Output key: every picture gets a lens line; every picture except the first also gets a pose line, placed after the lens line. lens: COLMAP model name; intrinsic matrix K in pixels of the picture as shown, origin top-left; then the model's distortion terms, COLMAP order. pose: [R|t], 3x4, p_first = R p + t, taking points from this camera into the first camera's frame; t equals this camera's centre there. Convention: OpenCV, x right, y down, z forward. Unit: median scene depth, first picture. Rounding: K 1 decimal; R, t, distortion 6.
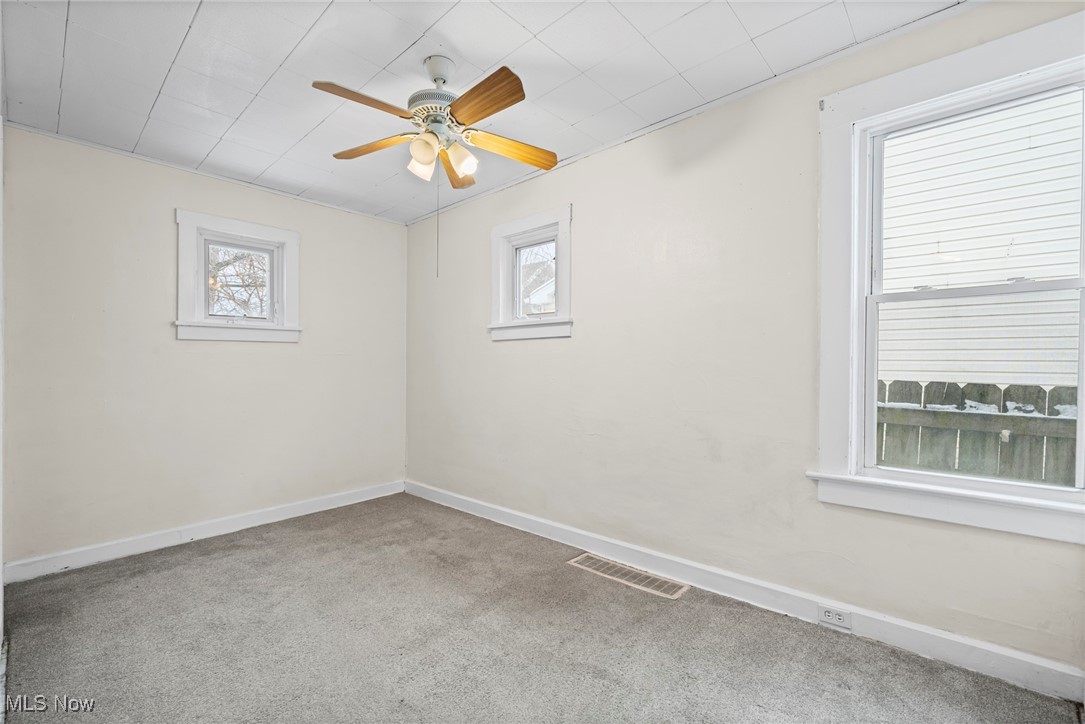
lens RADIAL K [[450.1, 0, 556.6], [0, 450.1, 362.7], [0, 0, 1]] dist [0.000140, 0.000233]
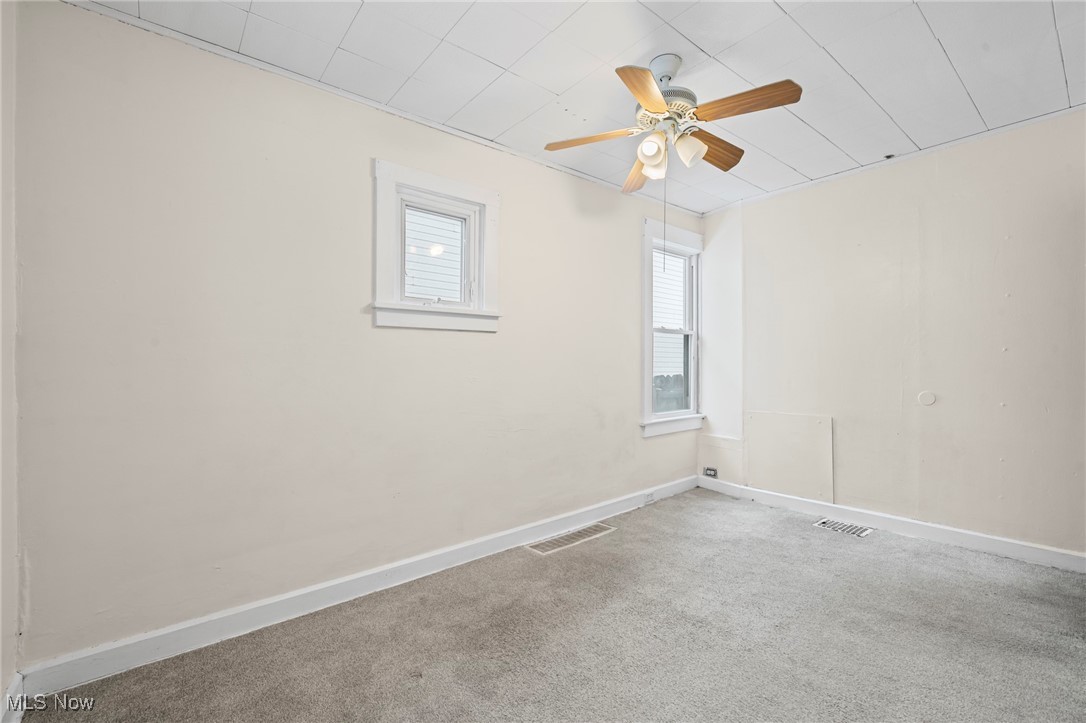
lens RADIAL K [[467.7, 0, 540.1], [0, 467.7, 359.6], [0, 0, 1]] dist [0.000563, -0.000005]
pose [[0.171062, 0.006195, 0.985241, -1.121167], [-0.011129, 0.999929, -0.004355, 0.003516], [-0.985197, -0.010220, 0.171119, 0.903951]]
